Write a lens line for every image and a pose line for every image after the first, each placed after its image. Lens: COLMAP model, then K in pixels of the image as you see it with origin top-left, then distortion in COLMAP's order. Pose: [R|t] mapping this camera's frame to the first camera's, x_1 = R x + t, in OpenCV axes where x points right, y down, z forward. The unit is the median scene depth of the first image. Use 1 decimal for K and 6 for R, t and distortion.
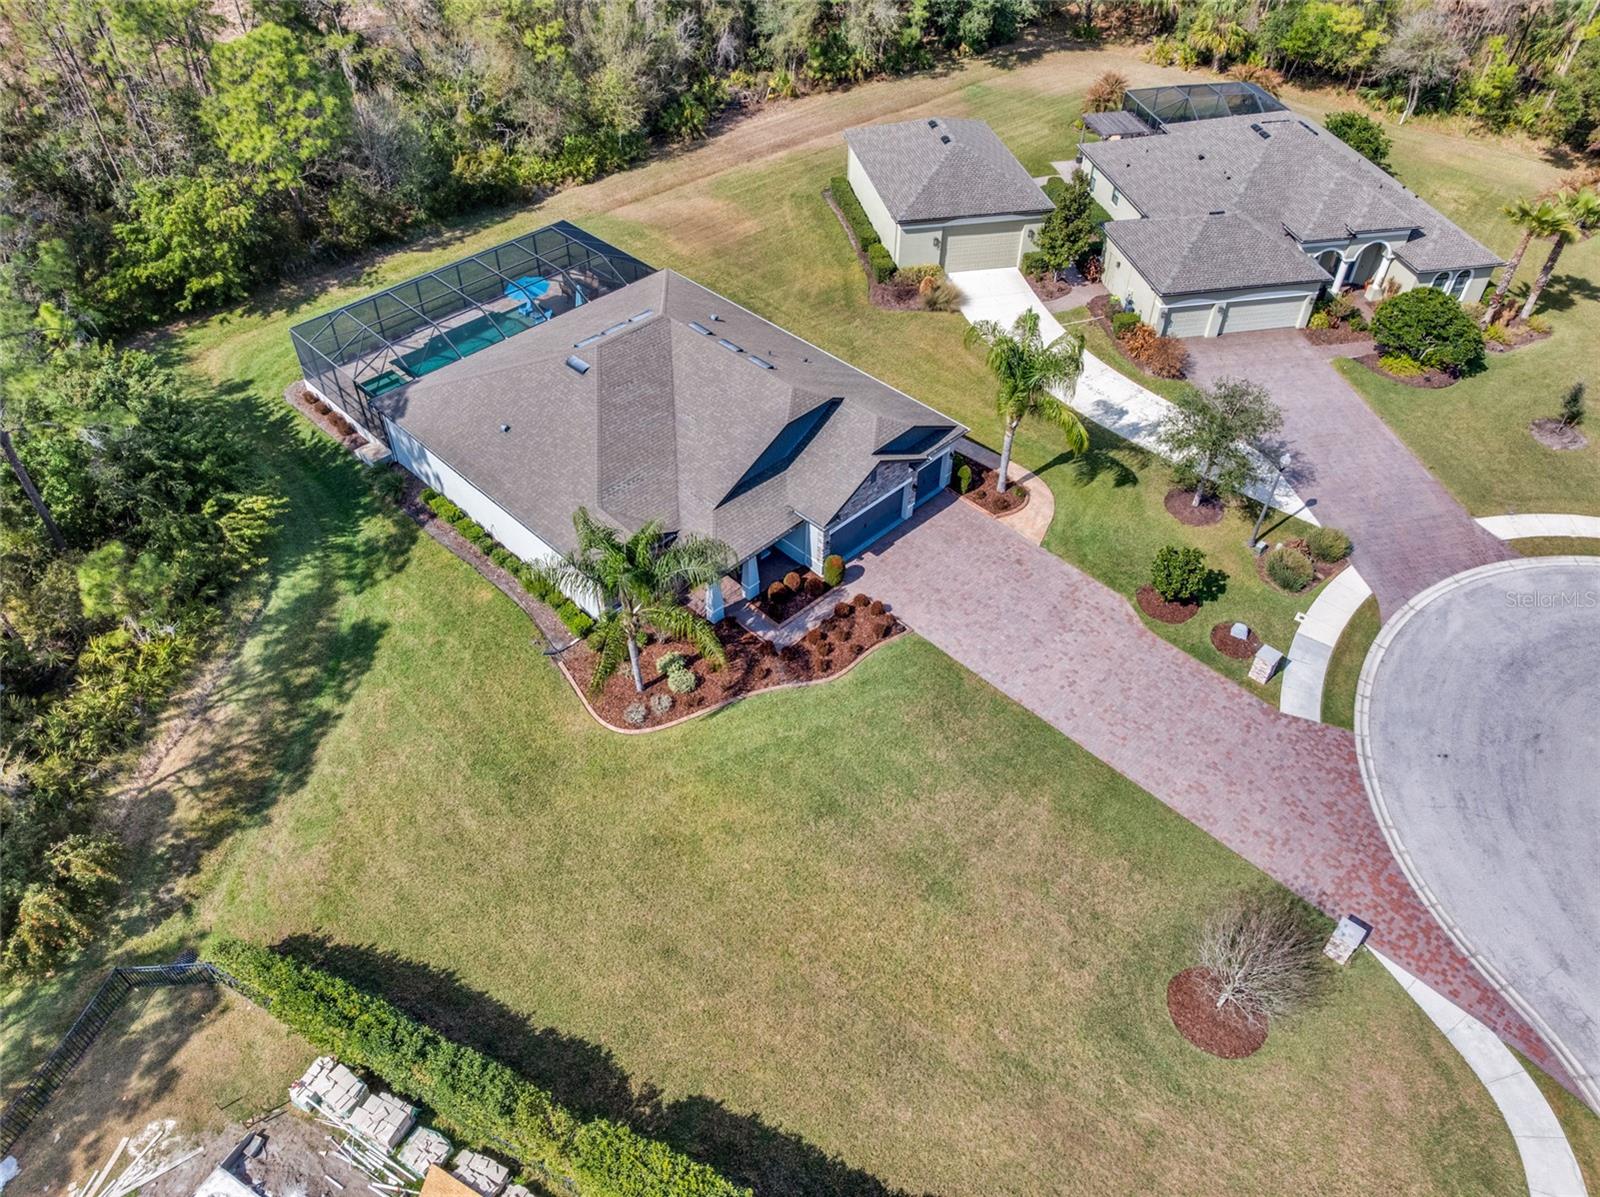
lens RADIAL K [[1137.3, 0, 803.4], [0, 1137.3, 591.8], [0, 0, 1]] dist [-0.061626, 0.030370]
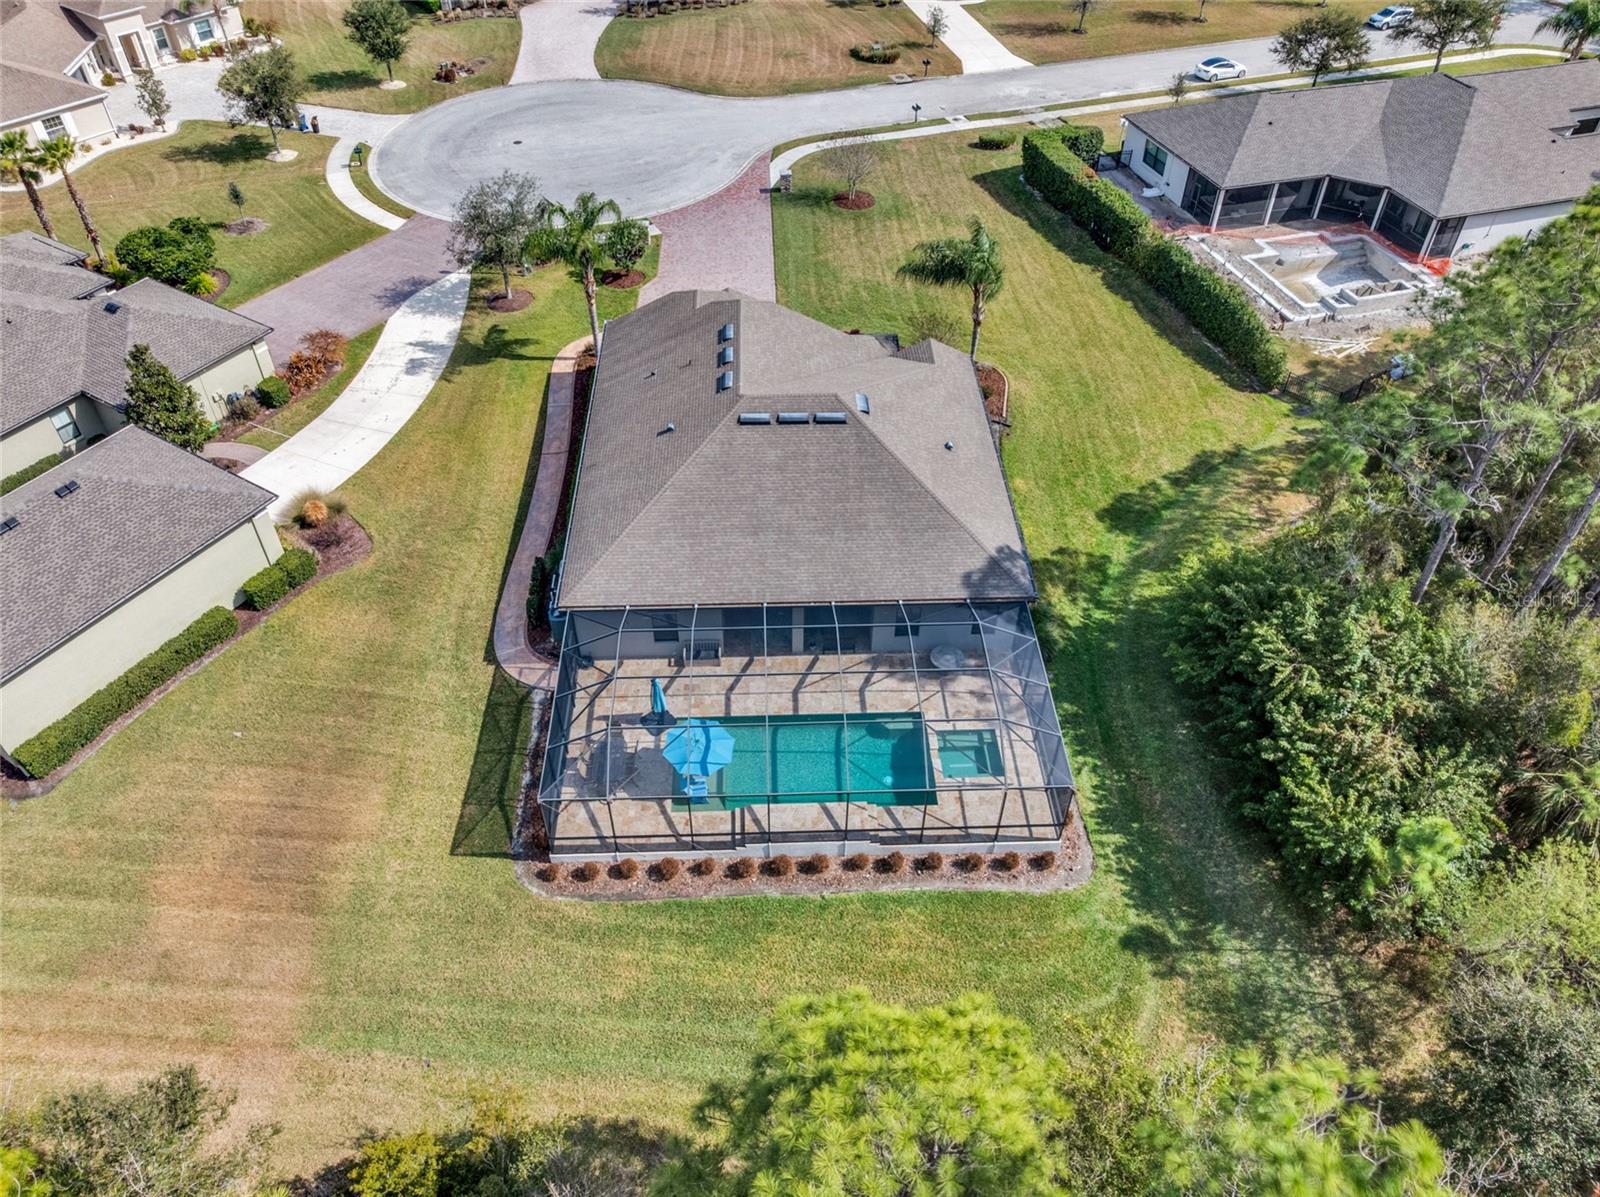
lens RADIAL K [[1137.3, 0, 803.4], [0, 1137.3, 591.8], [0, 0, 1]] dist [-0.061626, 0.030370]
pose [[-0.730206, -0.480921, 0.485298, -0.739507], [0.458871, 0.181049, 0.869861, -1.078187], [-0.506197, 0.857867, 0.088477, 1.129492]]
